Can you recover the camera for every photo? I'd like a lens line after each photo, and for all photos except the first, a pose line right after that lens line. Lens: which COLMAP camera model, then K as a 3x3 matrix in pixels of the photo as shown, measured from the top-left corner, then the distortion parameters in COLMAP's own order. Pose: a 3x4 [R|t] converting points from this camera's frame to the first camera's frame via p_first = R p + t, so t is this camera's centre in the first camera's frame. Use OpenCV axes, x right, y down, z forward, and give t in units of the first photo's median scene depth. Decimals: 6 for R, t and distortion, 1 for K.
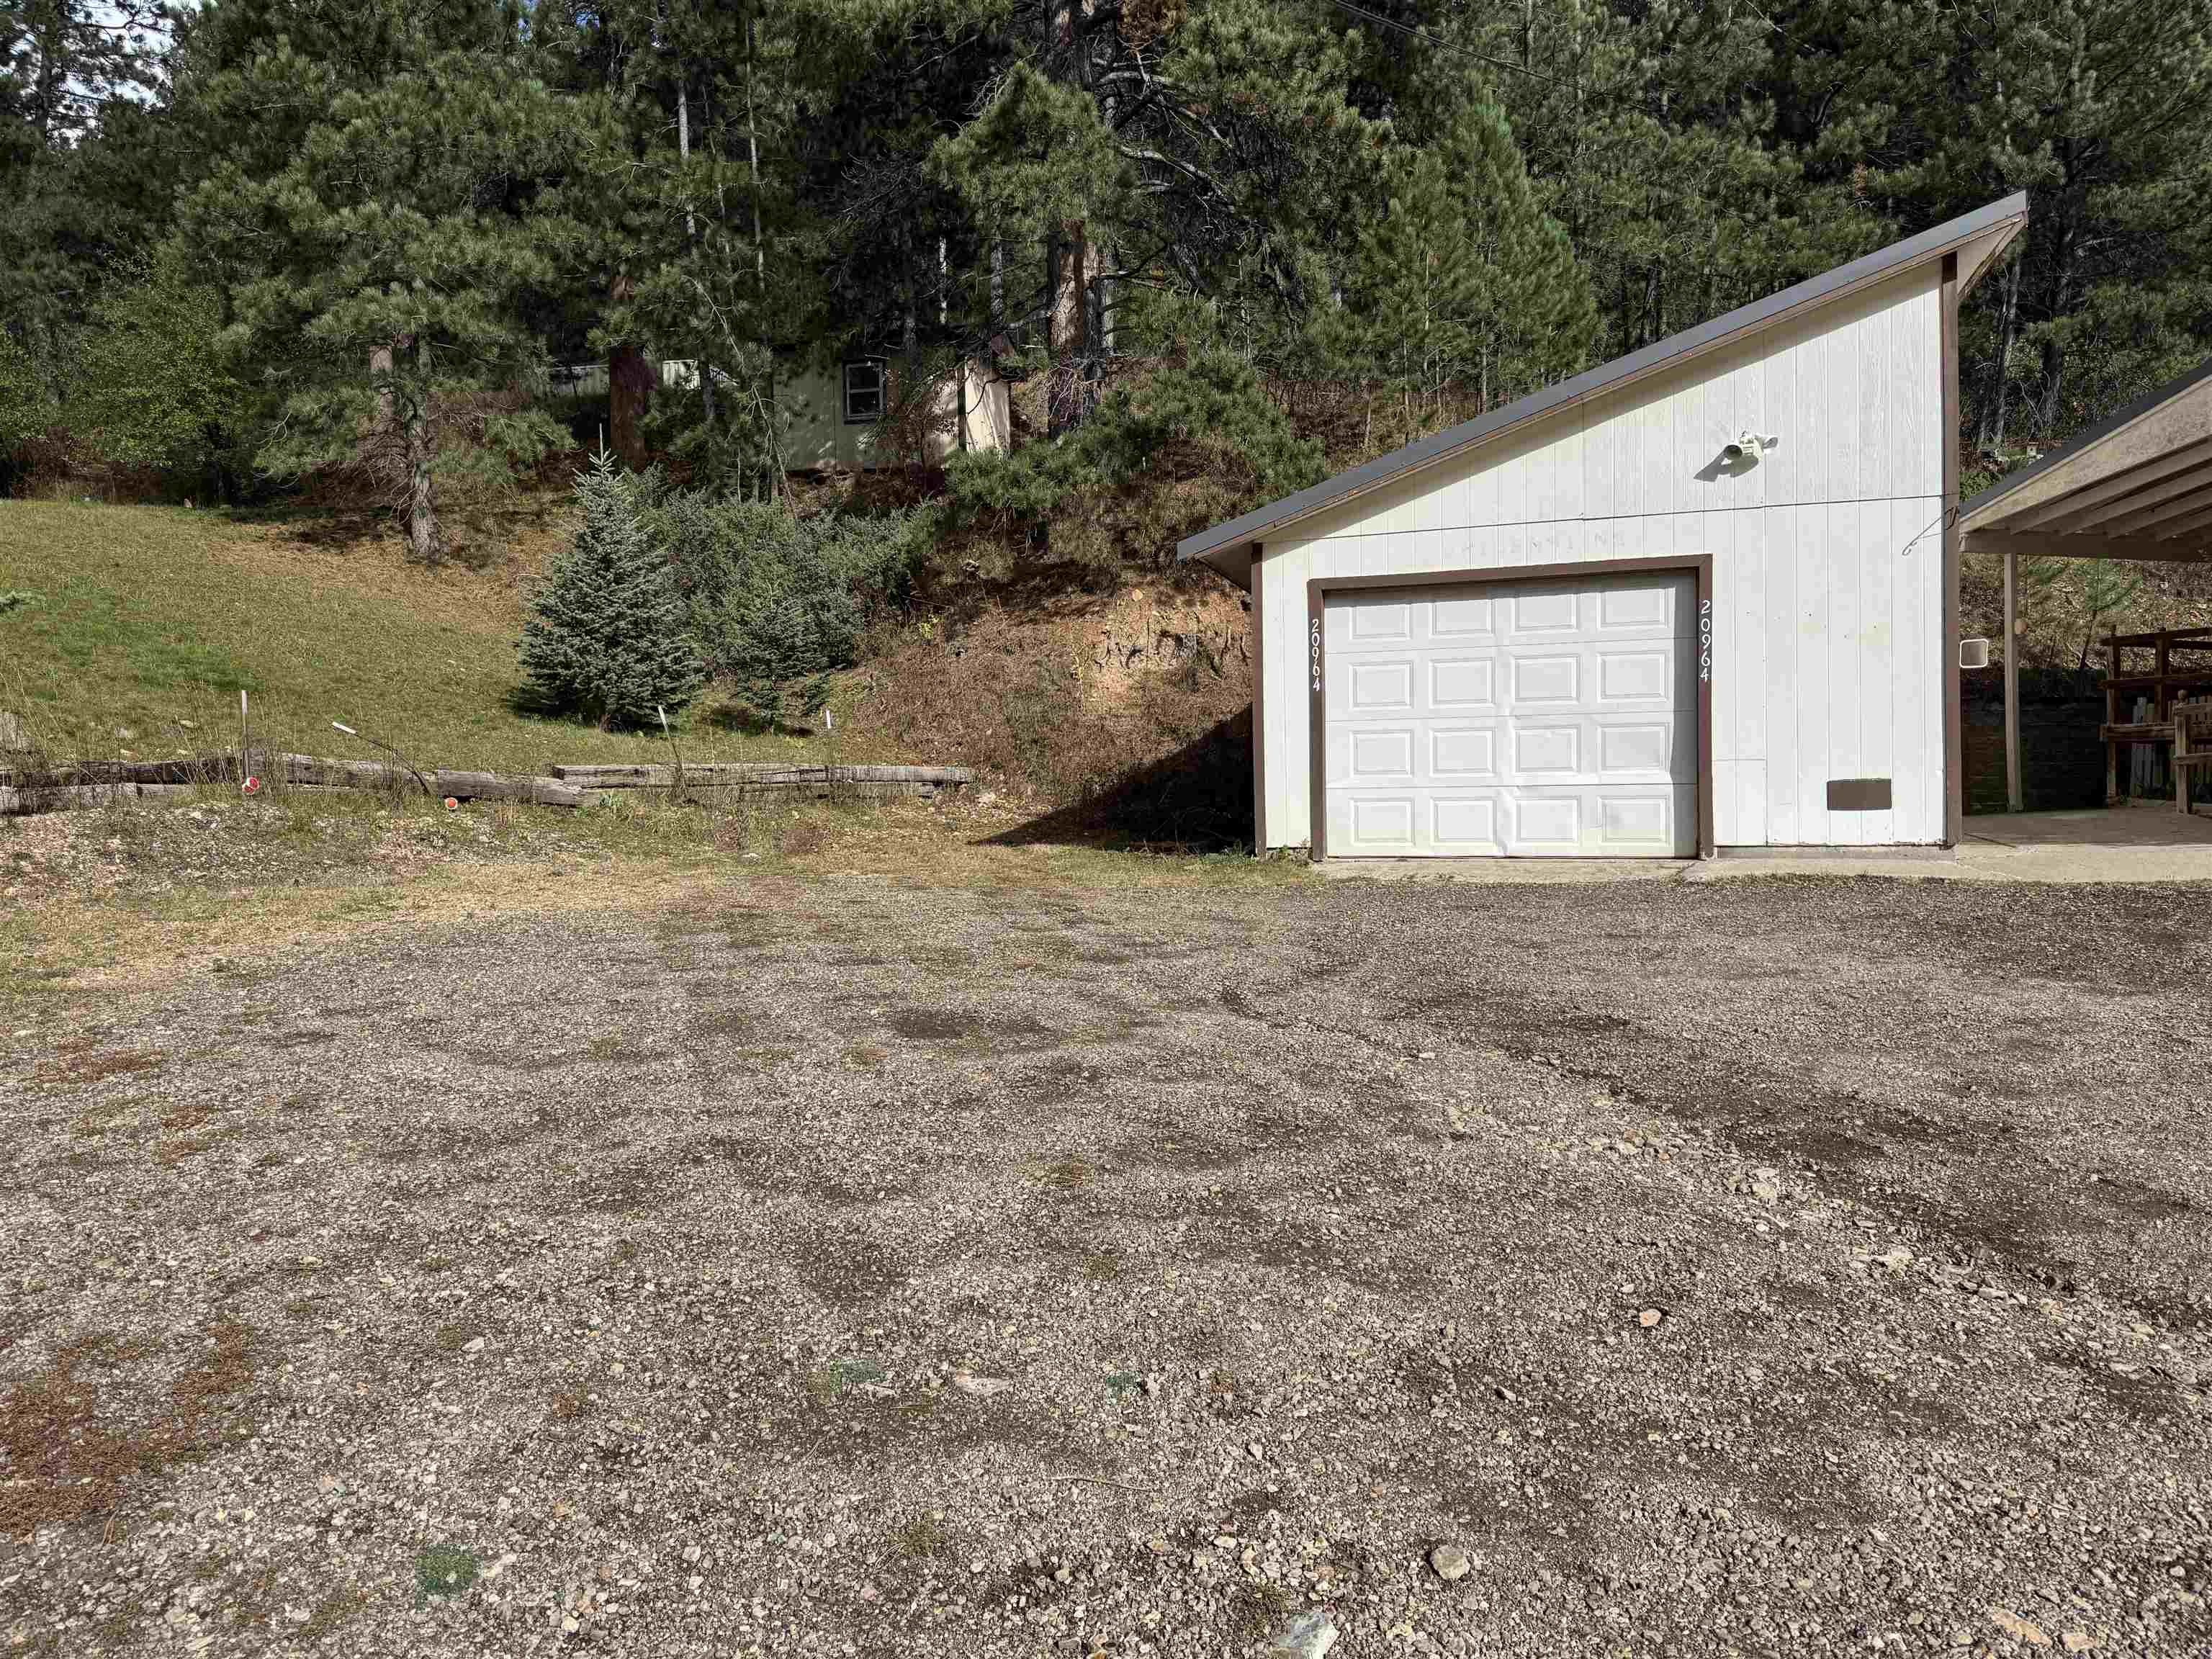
lens RADIAL K [[1542.7, 0, 1111.6], [0, 1542.7, 834.1], [0, 0, 1]] dist [0.127834, -0.210288]
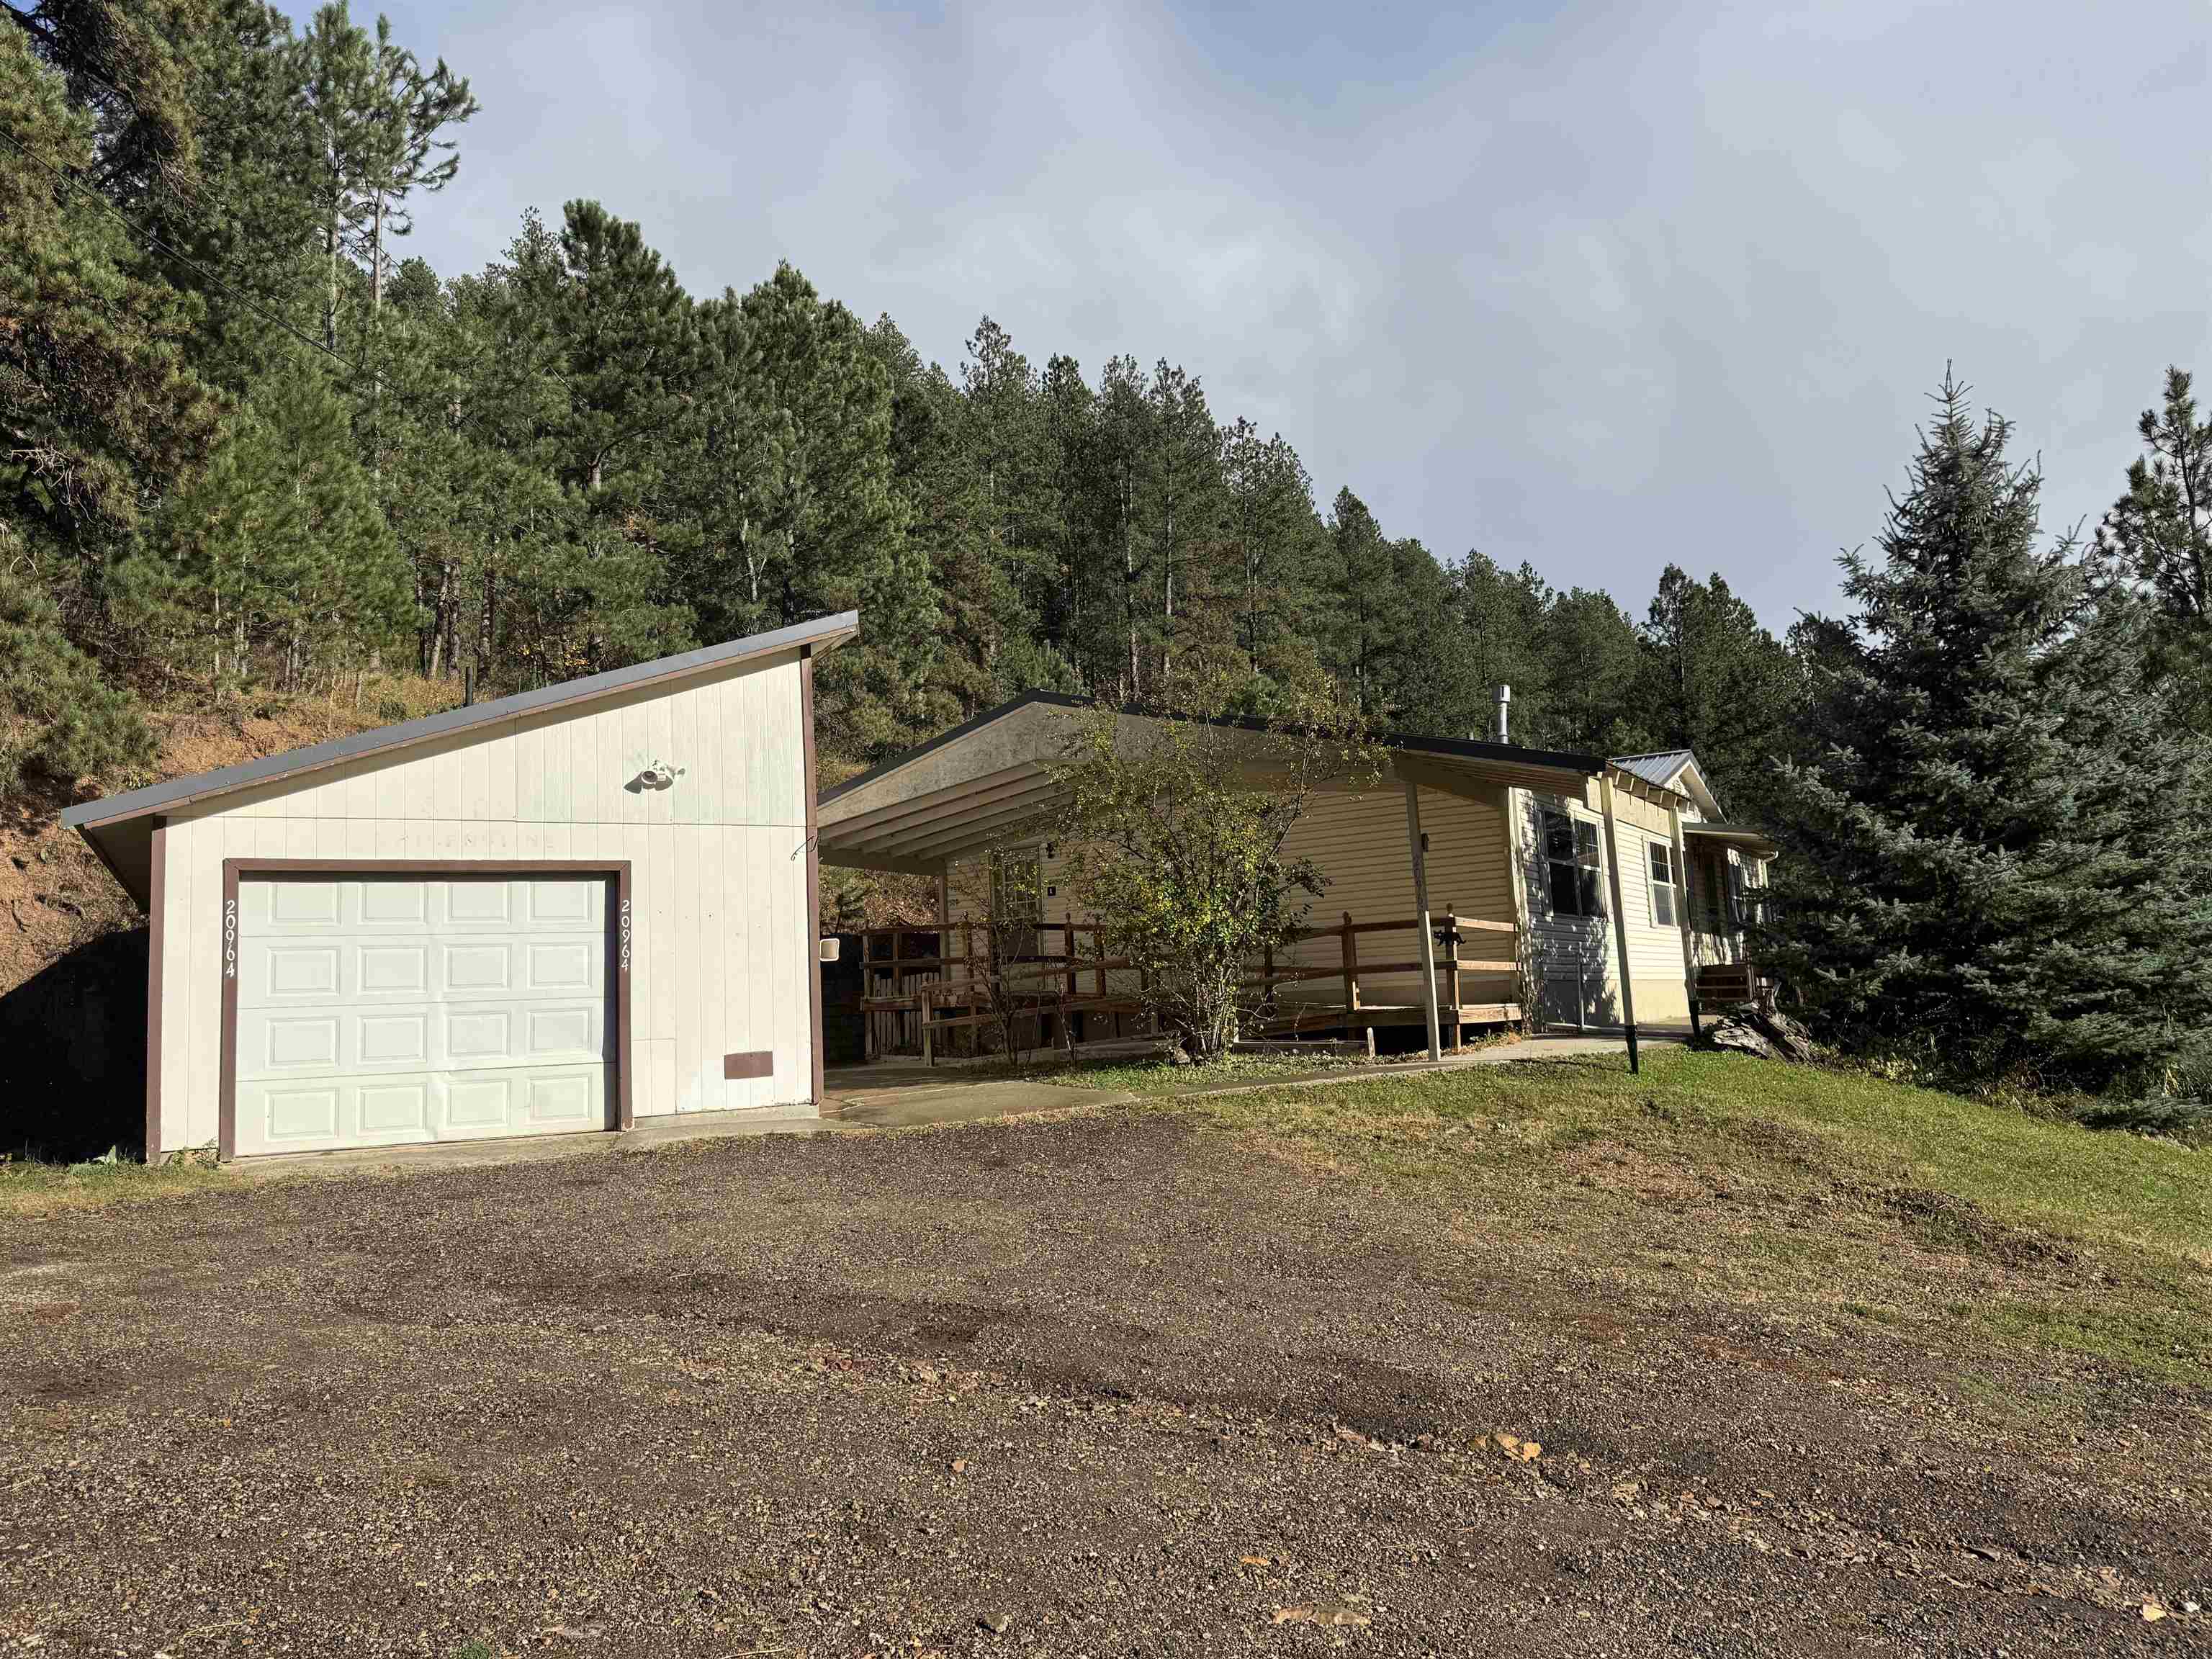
lens RADIAL K [[1542.7, 0, 1111.6], [0, 1542.7, 834.1], [0, 0, 1]] dist [0.127834, -0.210288]
pose [[0.709528, 0.064058, 0.701760, -0.163975], [0.053117, 0.988165, -0.143907, -0.013044], [-0.702672, 0.139381, 0.697728, -0.049703]]
